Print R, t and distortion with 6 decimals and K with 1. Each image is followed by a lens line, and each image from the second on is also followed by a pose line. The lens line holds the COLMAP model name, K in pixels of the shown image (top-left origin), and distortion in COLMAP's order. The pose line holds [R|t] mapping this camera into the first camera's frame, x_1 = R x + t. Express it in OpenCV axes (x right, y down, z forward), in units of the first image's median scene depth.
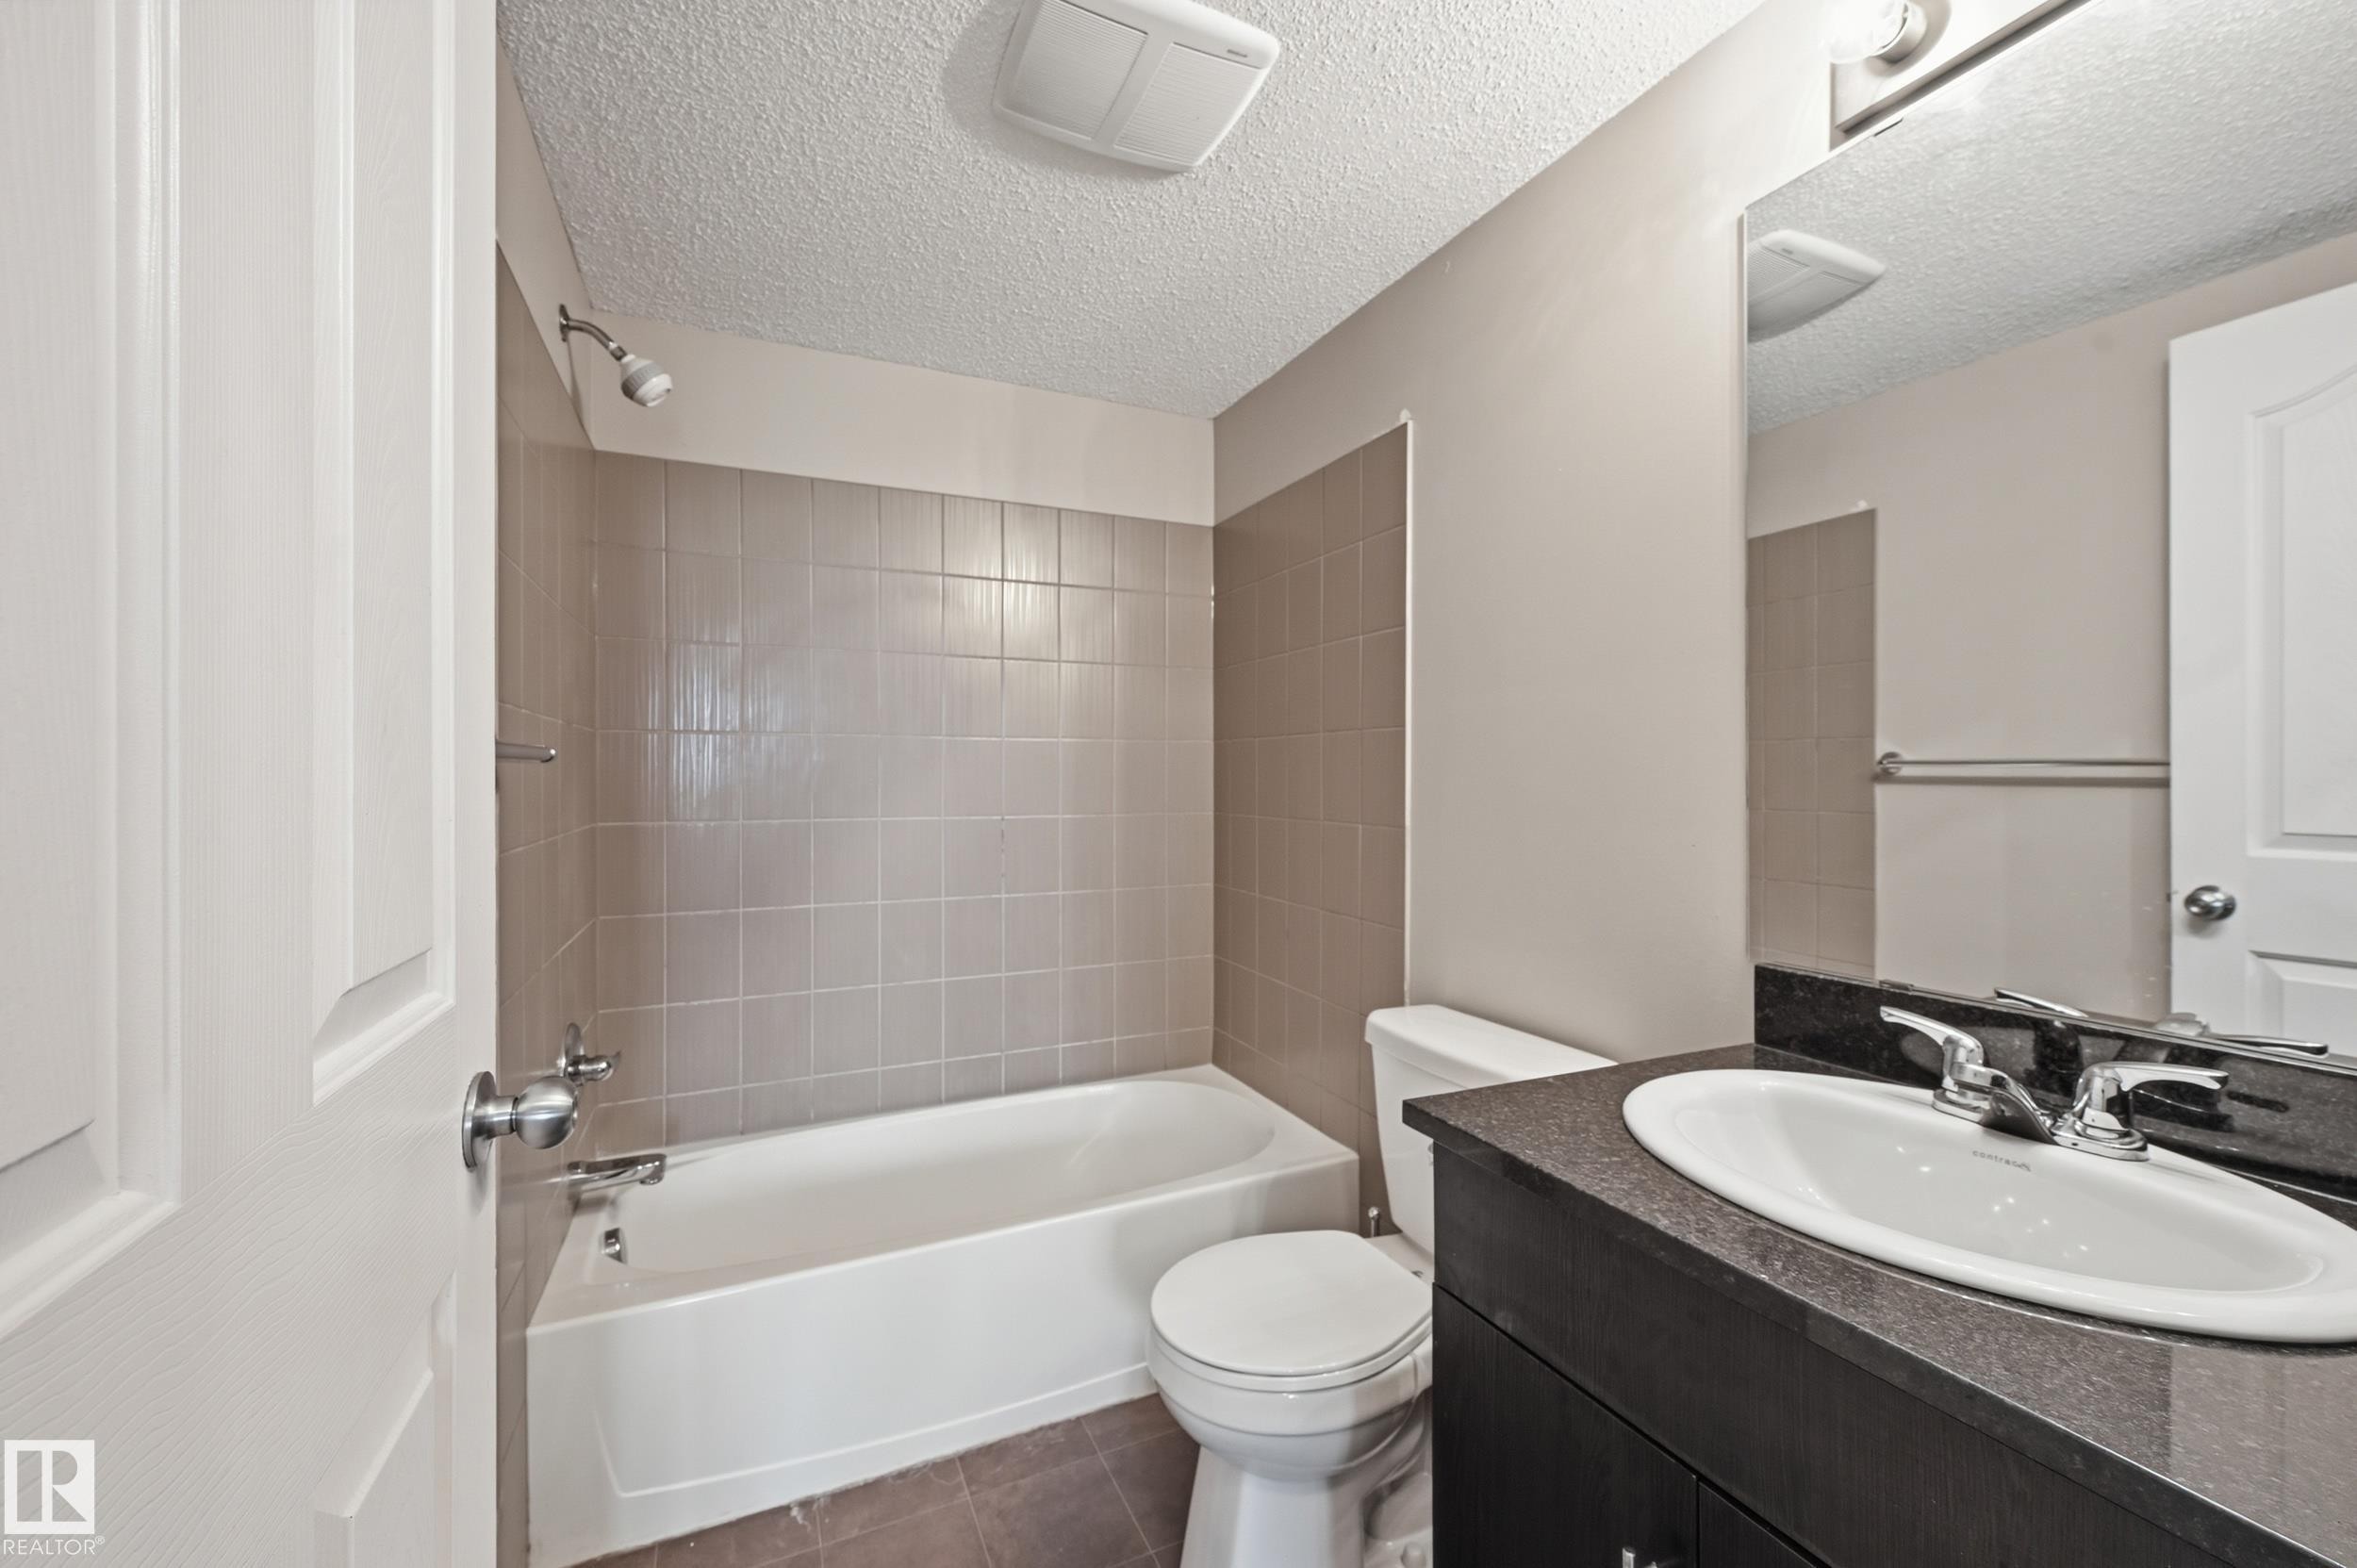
lens RADIAL K [[938.0, 0, 1179.6], [0, 938.0, 776.9], [0, 0, 1]] dist [-0.000330, 0.000119]
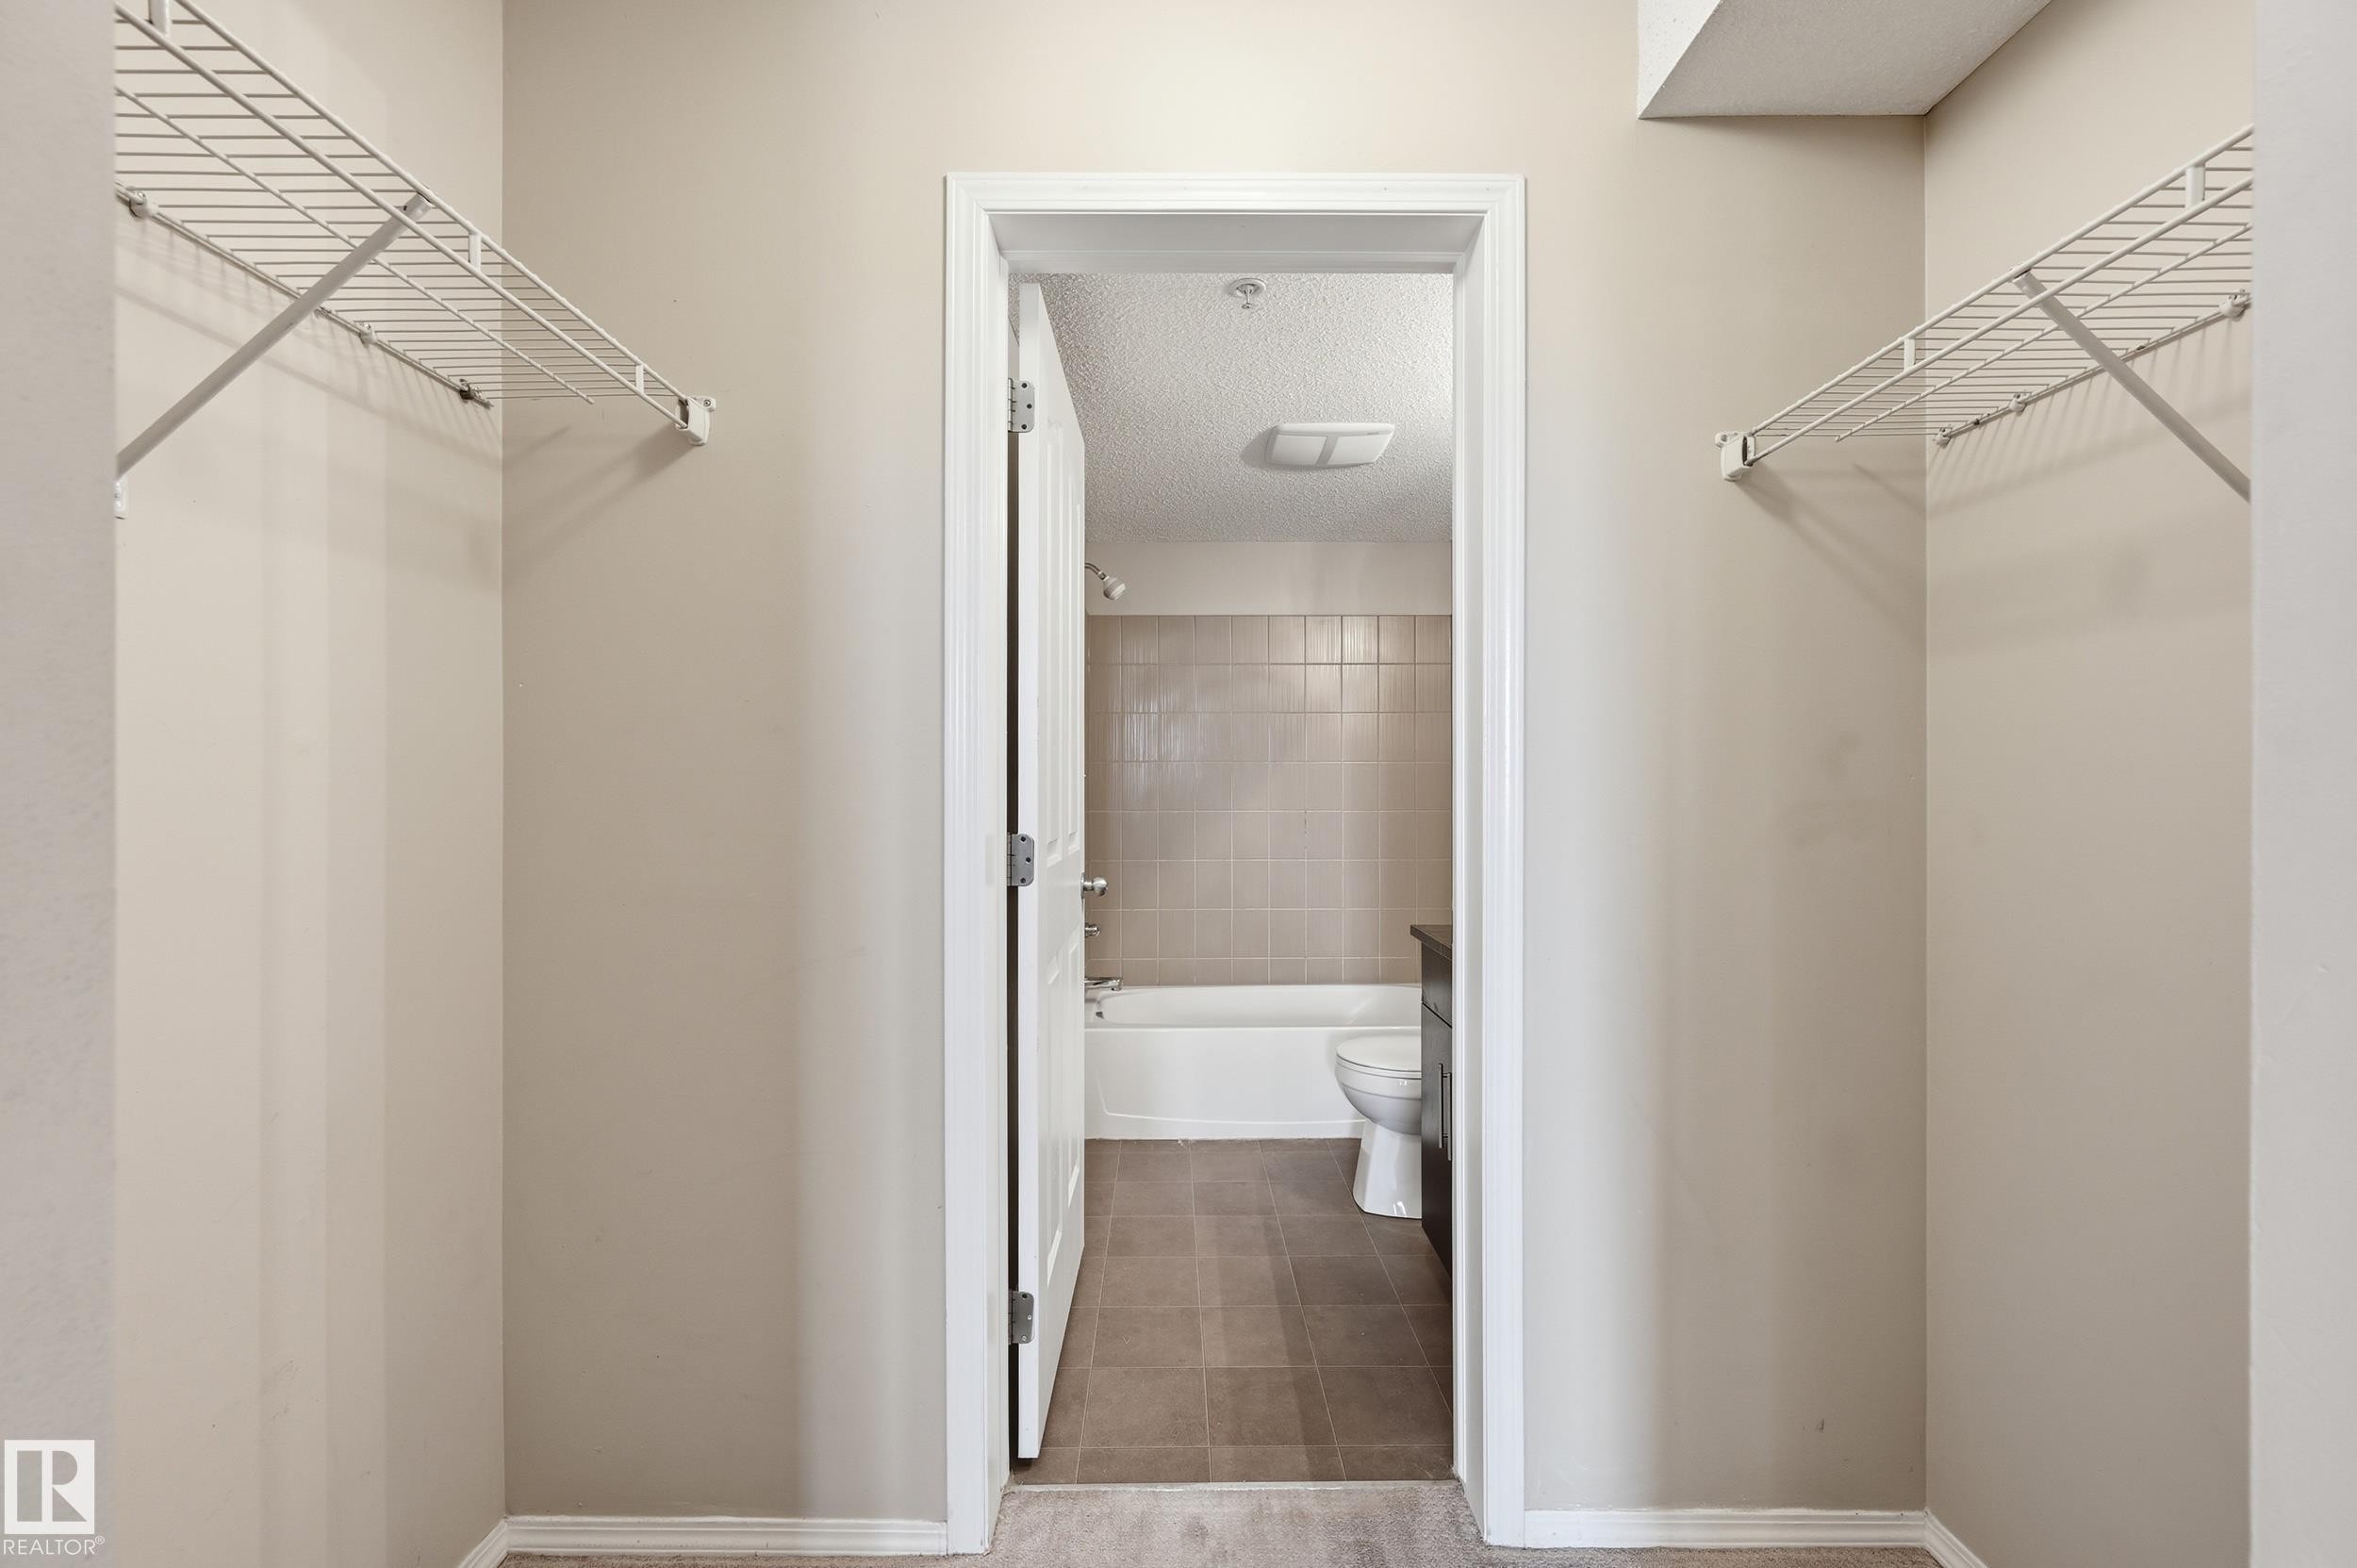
lens RADIAL K [[938.0, 0, 1179.6], [0, 938.0, 776.9], [0, 0, 1]] dist [-0.000330, 0.000119]
pose [[0.911274, -0.004387, -0.411778, 0.380949], [0.000913, 0.999962, -0.008631, -0.002895], [0.411800, 0.007489, 0.911243, -0.763829]]
